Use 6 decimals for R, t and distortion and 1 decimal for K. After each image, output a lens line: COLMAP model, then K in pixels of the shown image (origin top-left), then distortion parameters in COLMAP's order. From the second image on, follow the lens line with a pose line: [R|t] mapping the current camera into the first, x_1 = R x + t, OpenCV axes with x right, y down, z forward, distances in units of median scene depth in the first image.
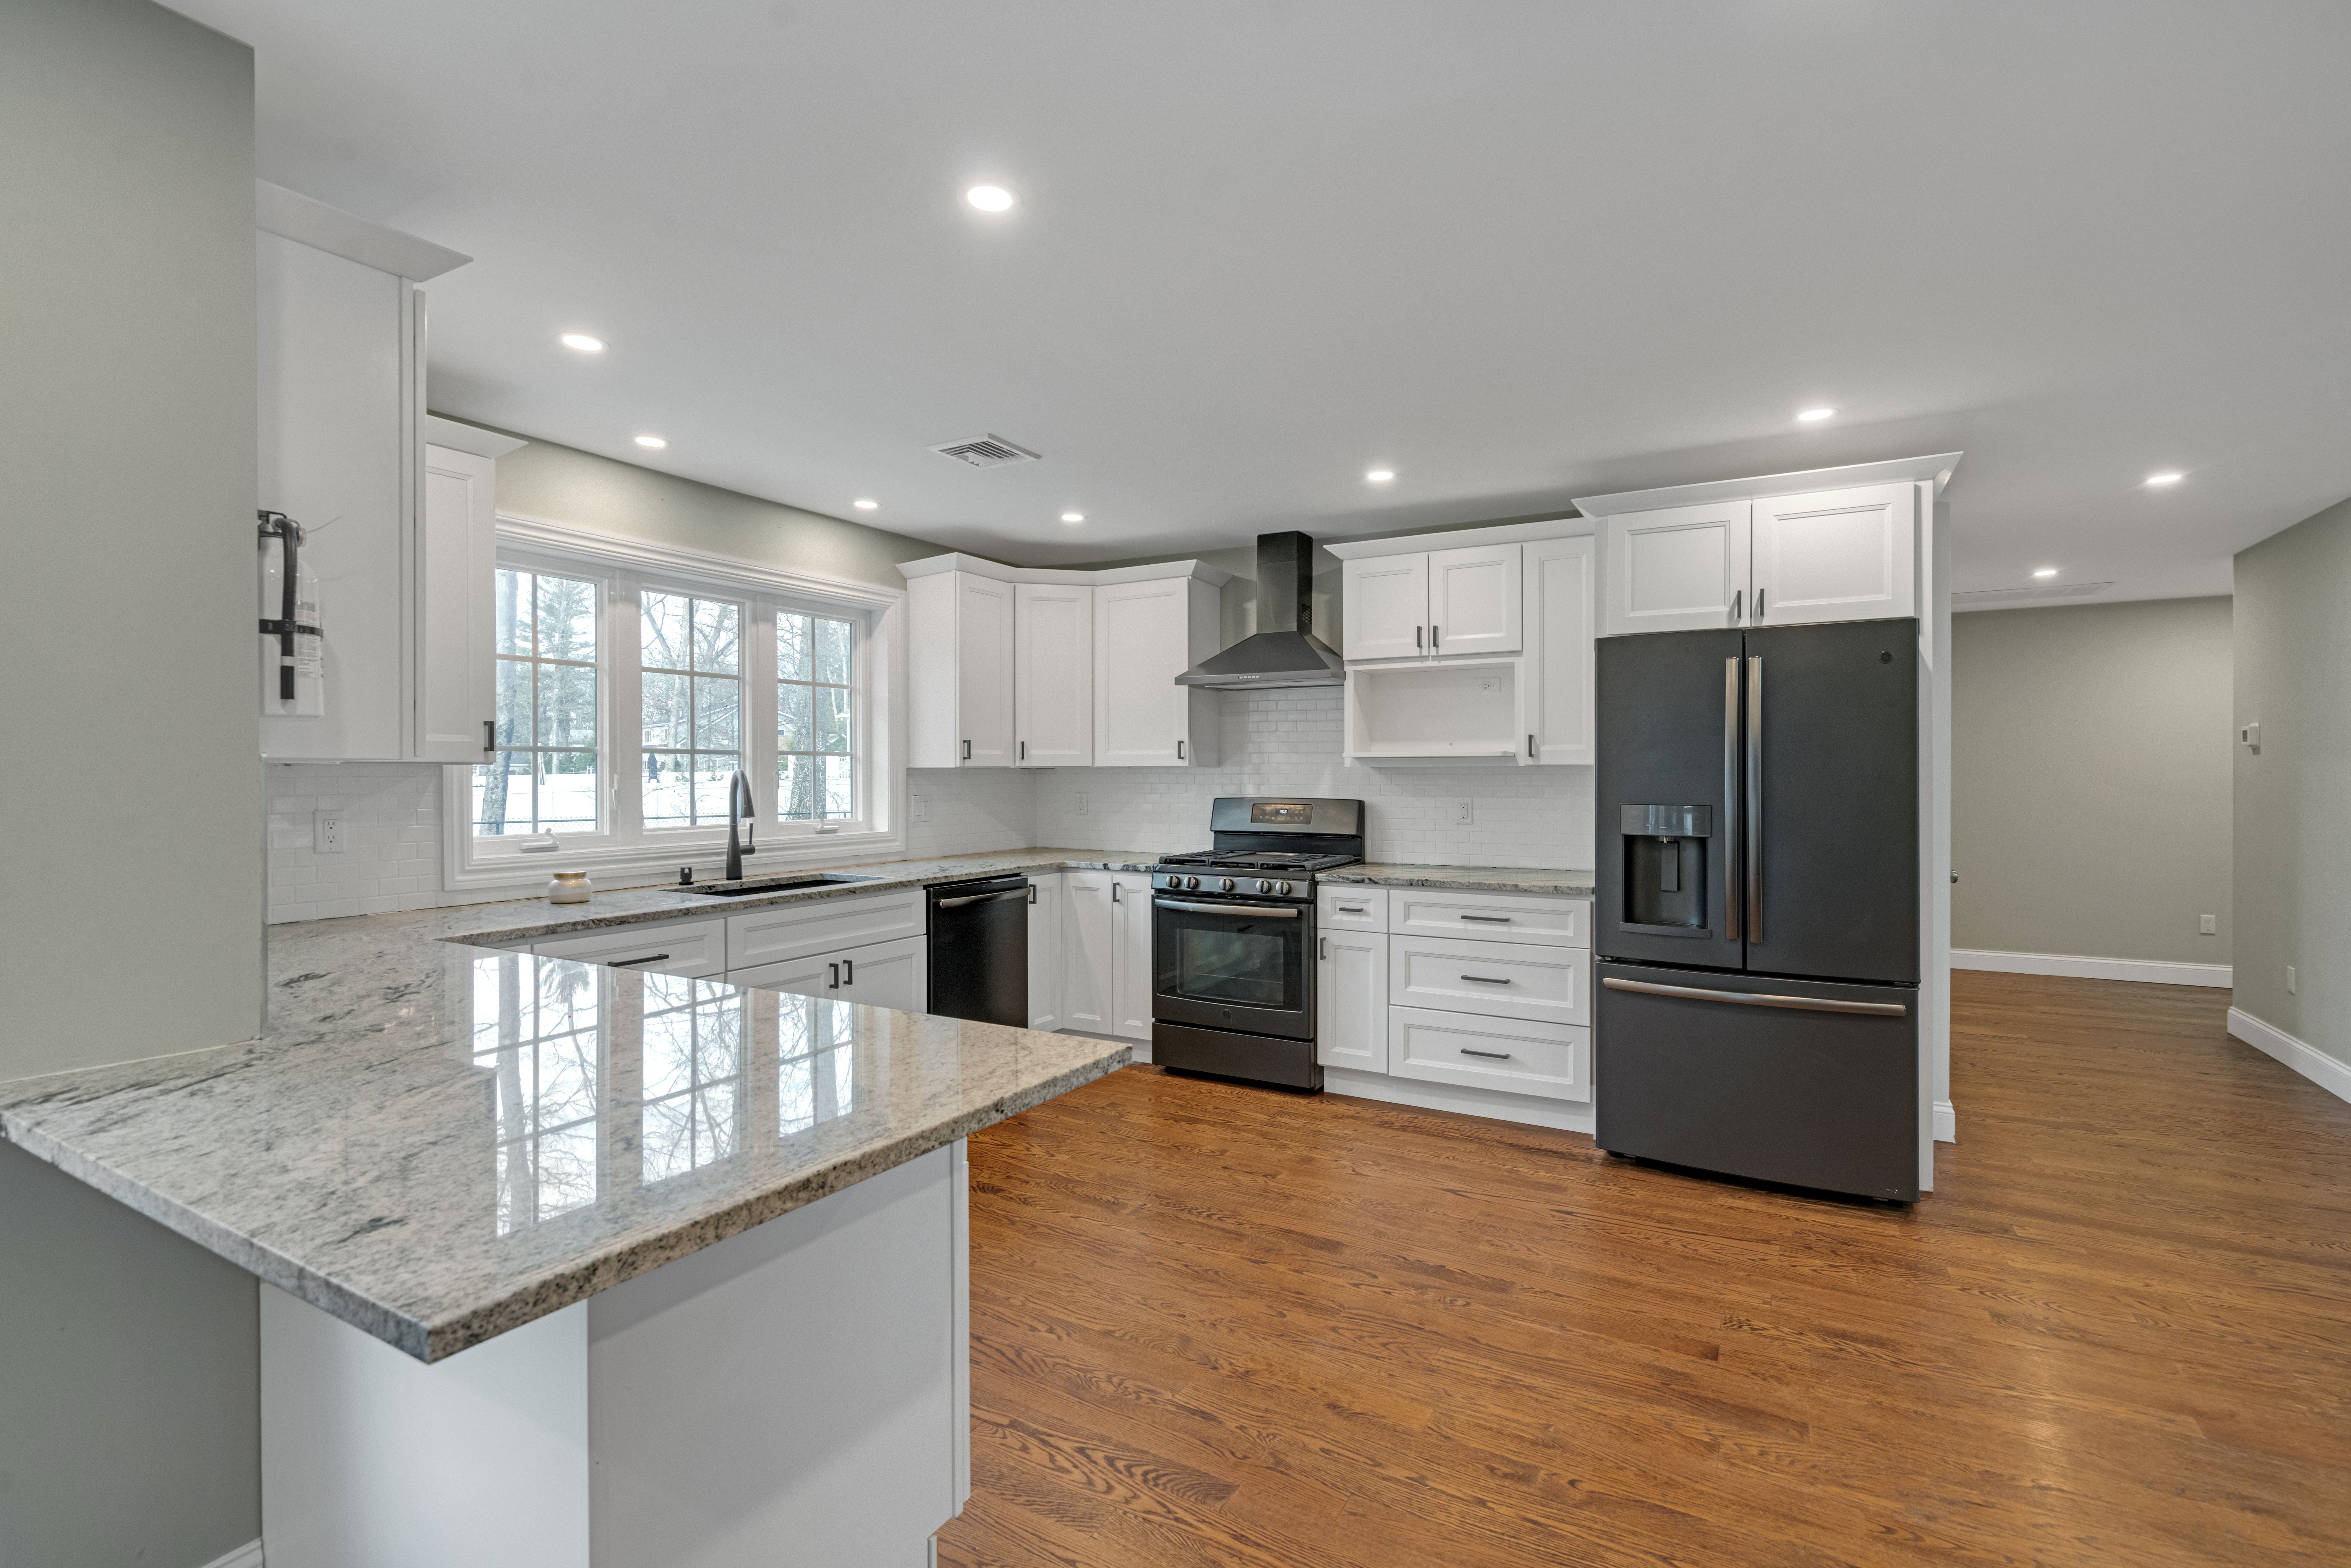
lens RADIAL K [[1080.2, 0, 1175.5], [0, 1080.2, 784.0], [0, 0, 1]] dist [-0.001771, -0.000638]
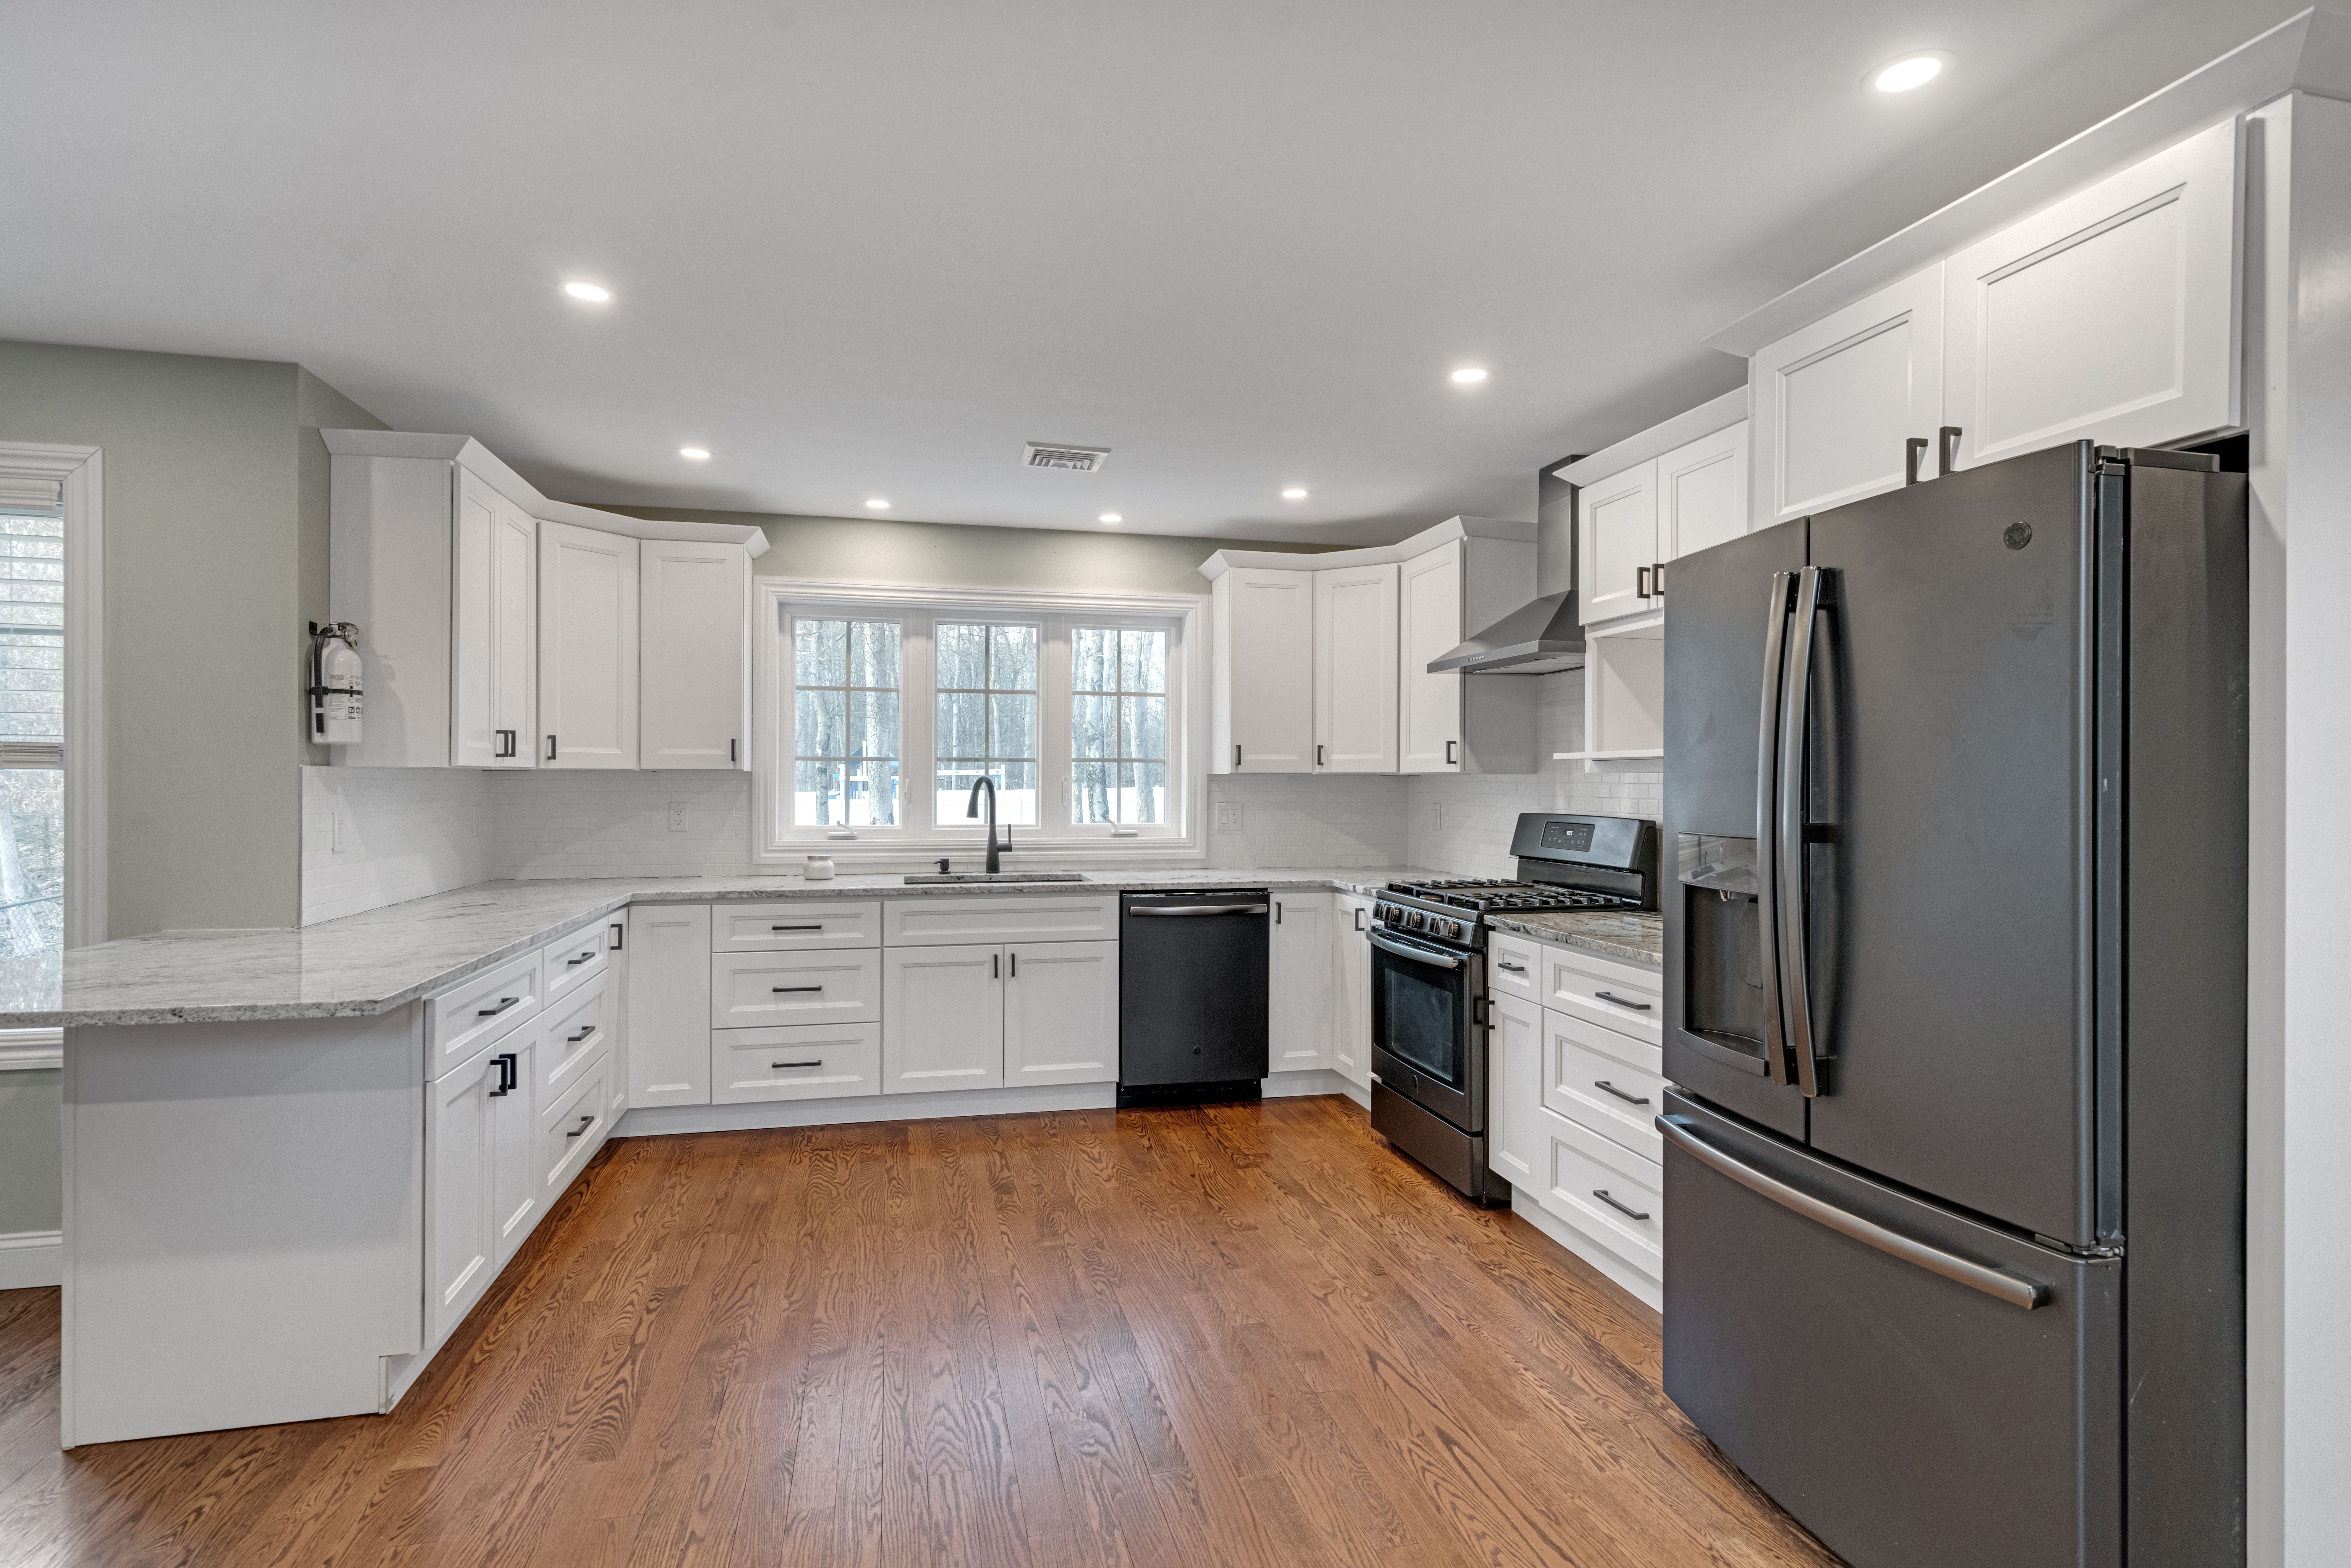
lens RADIAL K [[1171.8, 0, 1175.5], [0, 1171.8, 784.0], [0, 0, 1]] dist [0.001623, 0.001024]
pose [[0.683567, 0.005866, -0.729865, 0.596987], [-0.011684, 0.999928, -0.002907, -0.003118], [0.729795, 0.010515, 0.683586, 0.291774]]
